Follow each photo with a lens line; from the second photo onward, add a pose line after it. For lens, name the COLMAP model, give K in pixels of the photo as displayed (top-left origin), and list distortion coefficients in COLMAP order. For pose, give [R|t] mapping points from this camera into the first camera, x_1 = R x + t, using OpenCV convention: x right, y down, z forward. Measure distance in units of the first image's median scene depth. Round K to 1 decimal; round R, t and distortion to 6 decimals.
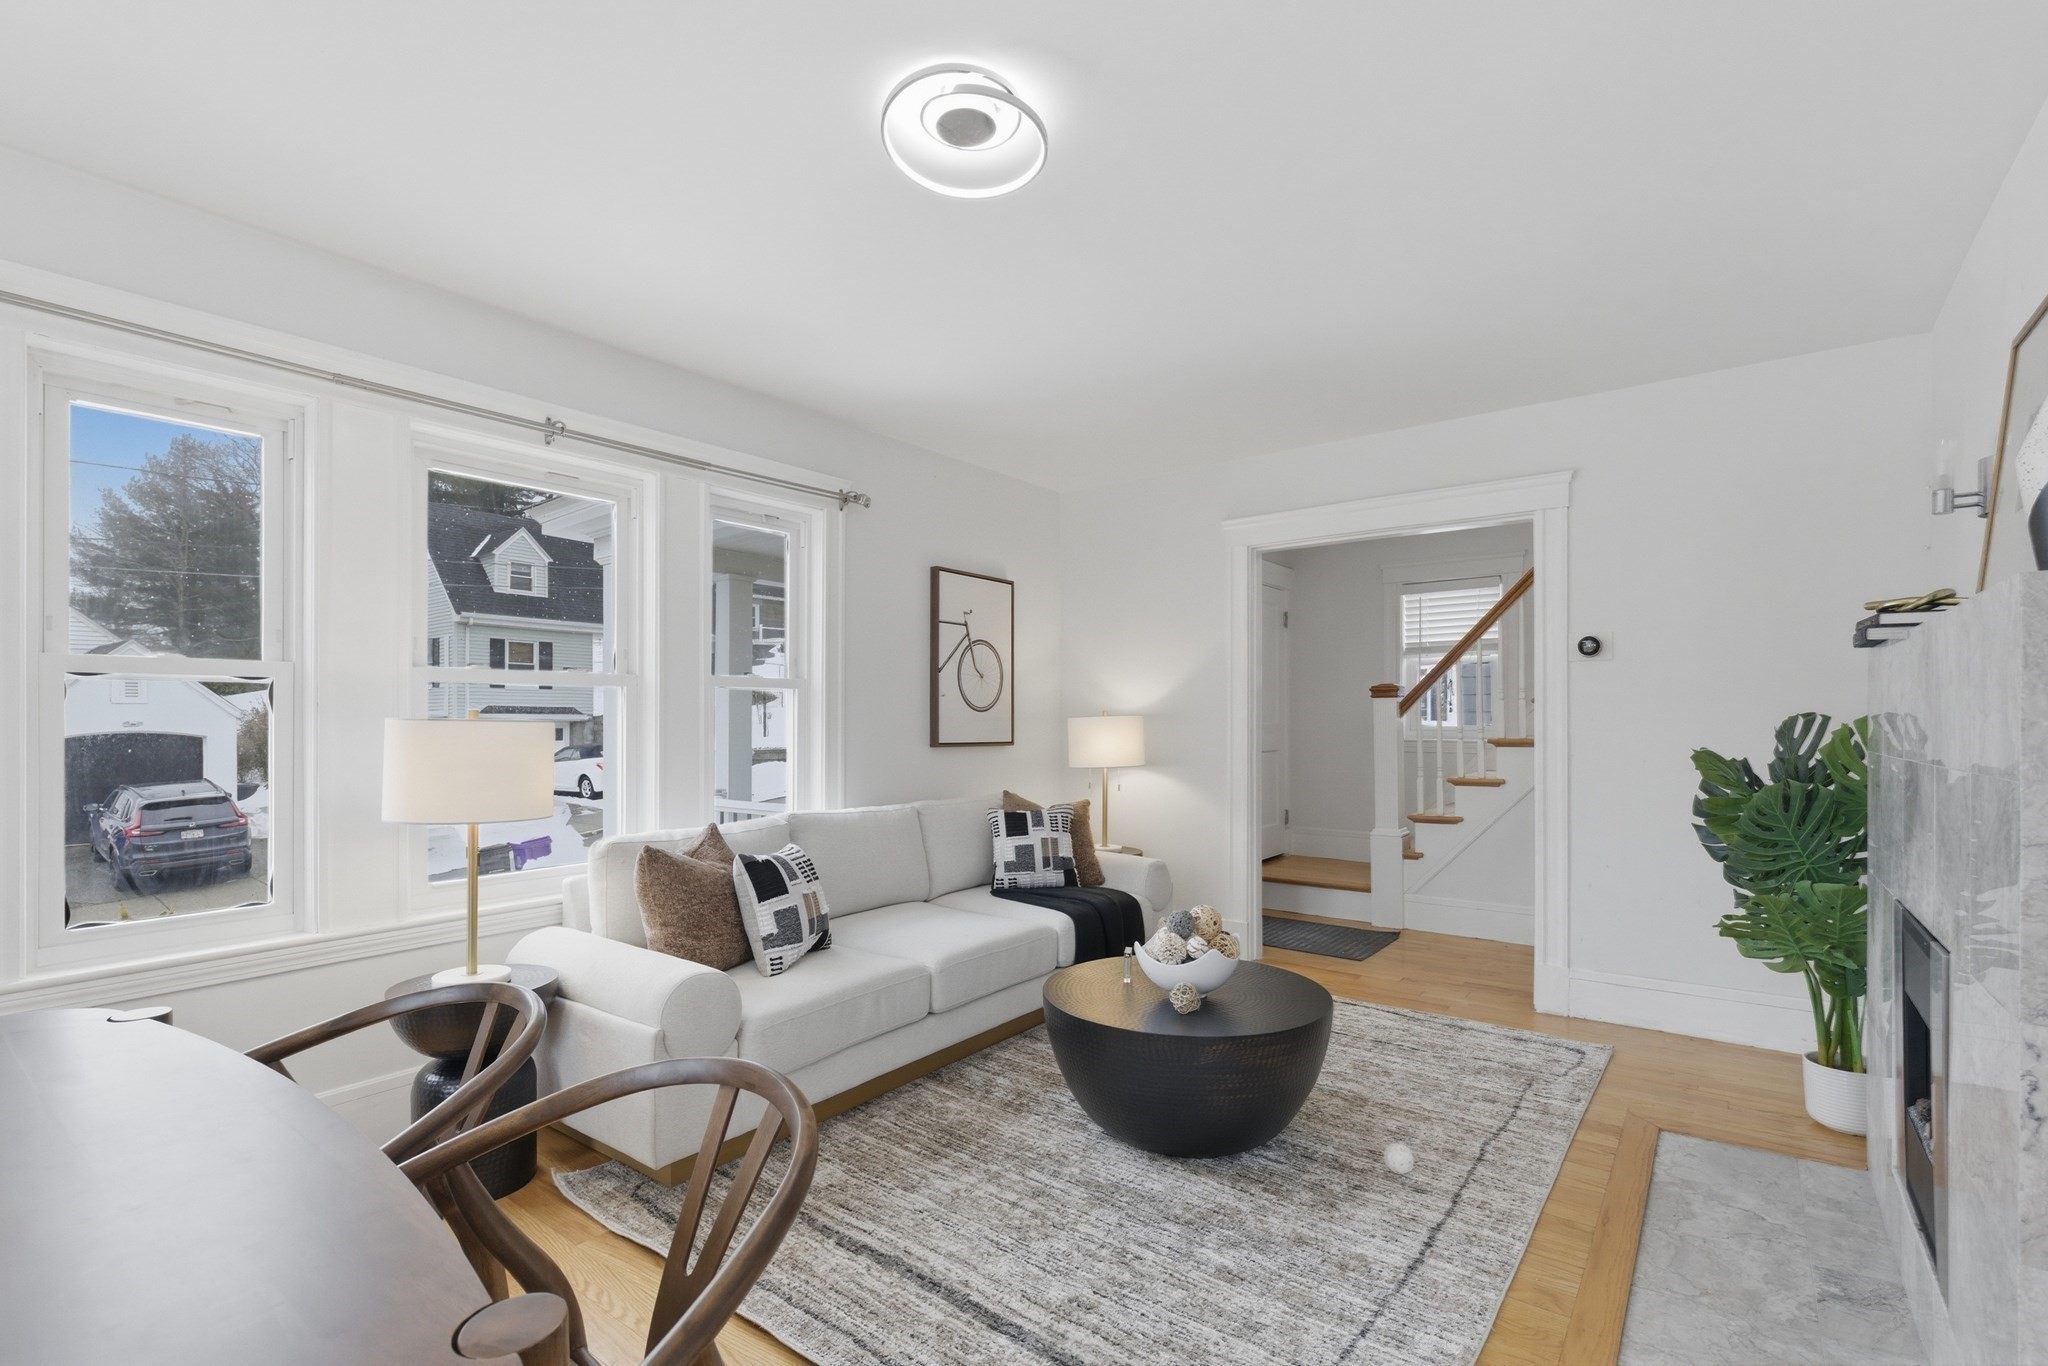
lens RADIAL K [[941.0, 0, 1021.0], [0, 941.0, 718.5], [0, 0, 1]] dist [-0.001848, -0.000109]
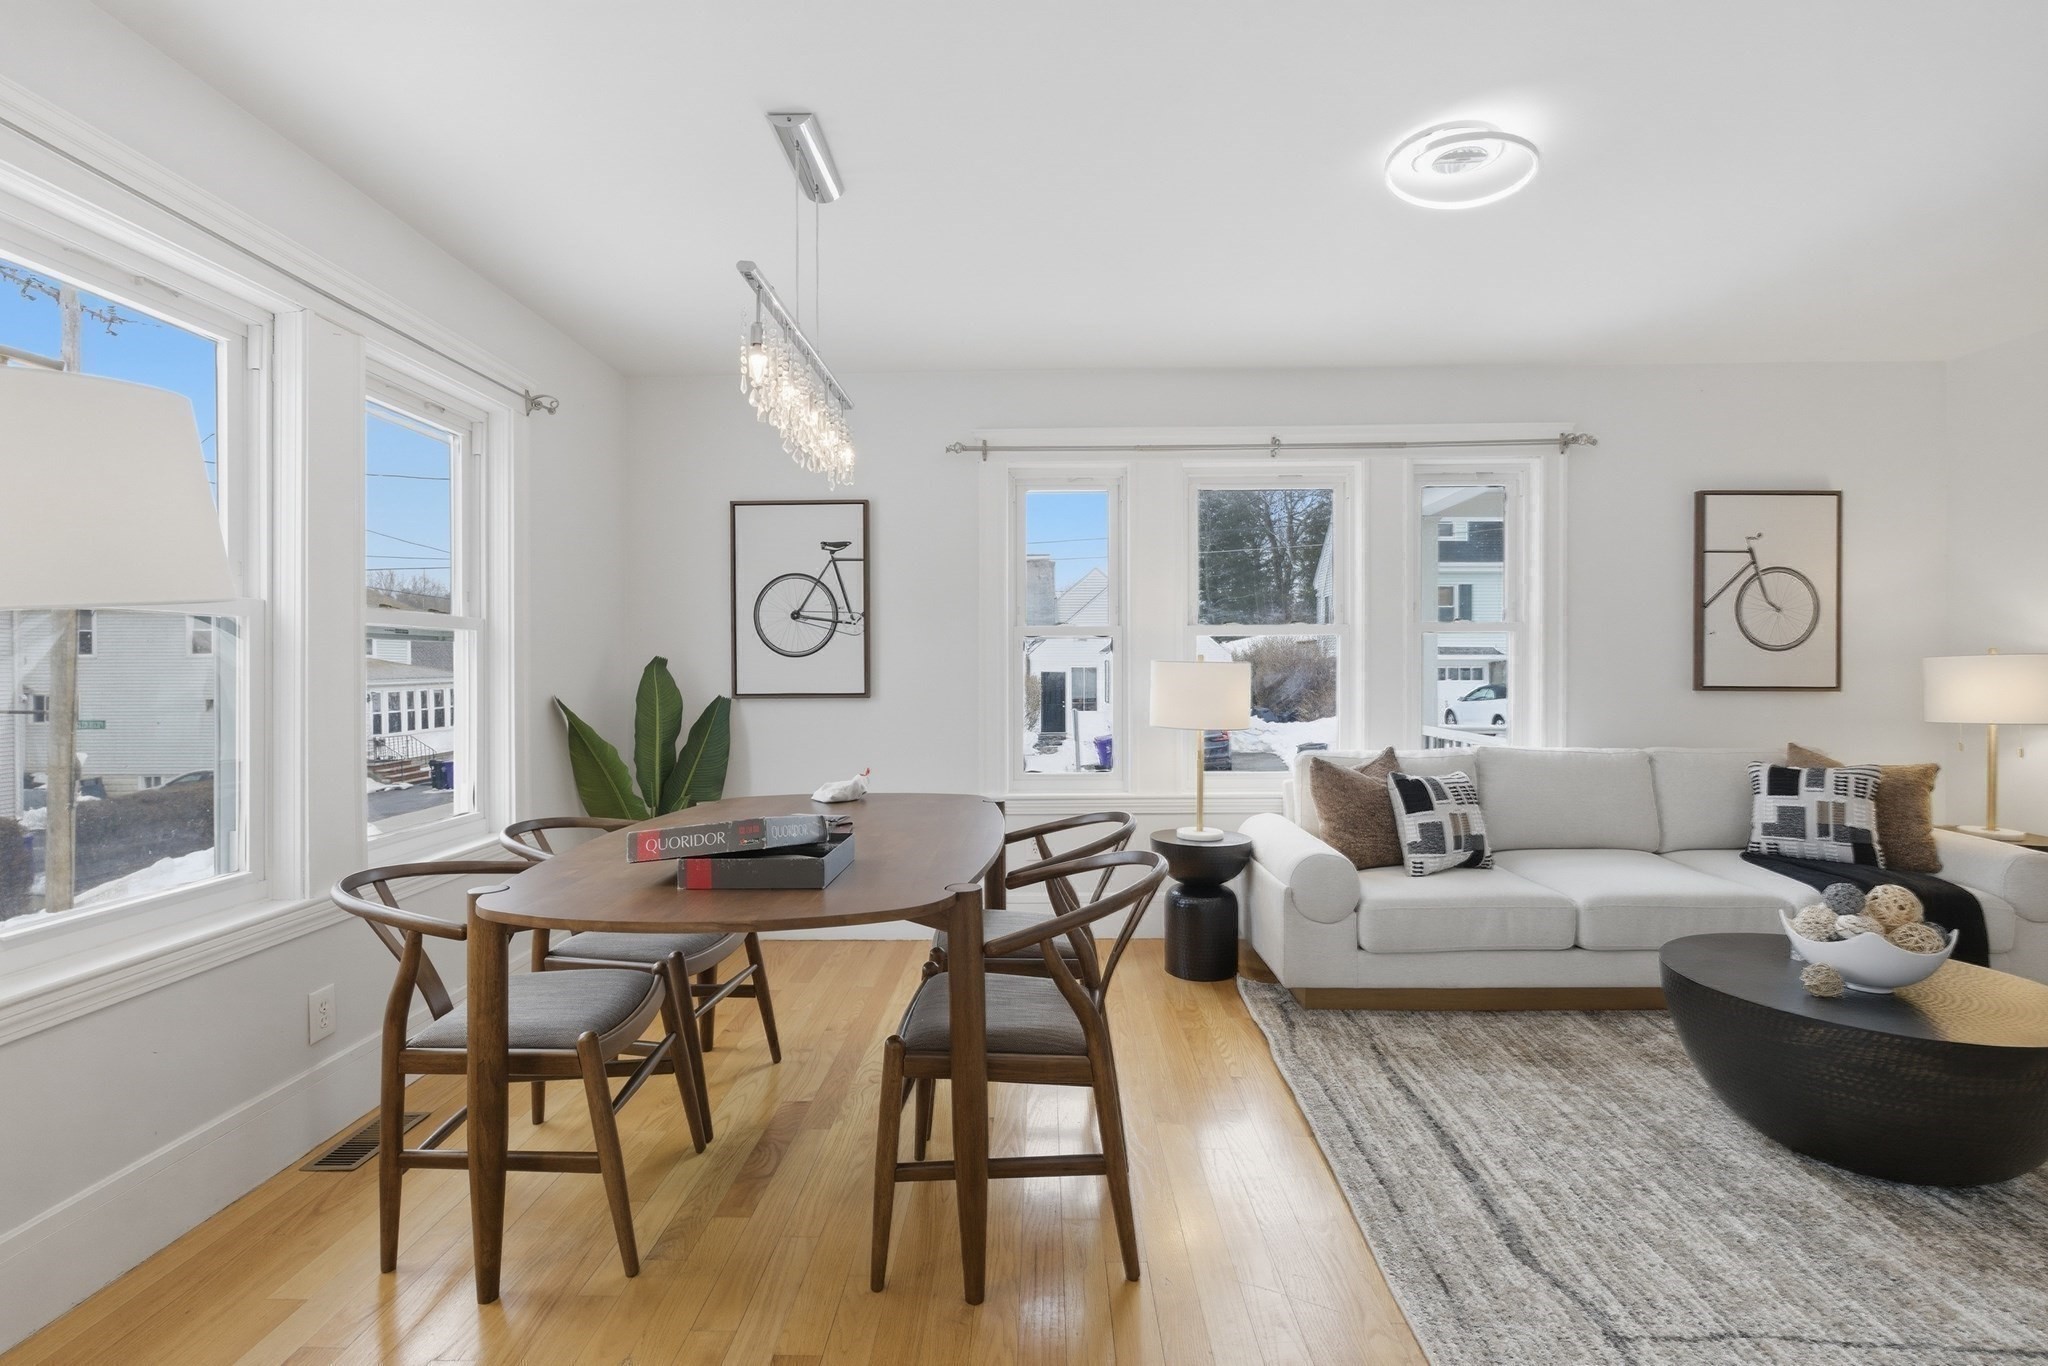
lens RADIAL K [[963.1, 0, 1021.5], [0, 963.1, 665.9], [0, 0, 1]] dist [0.000691, 0.000312]
pose [[0.591623, 0.003608, -0.806207, 0.304251], [0.002512, 0.999977, 0.006318, -0.000959], [0.806211, -0.005763, 0.591600, -0.084855]]
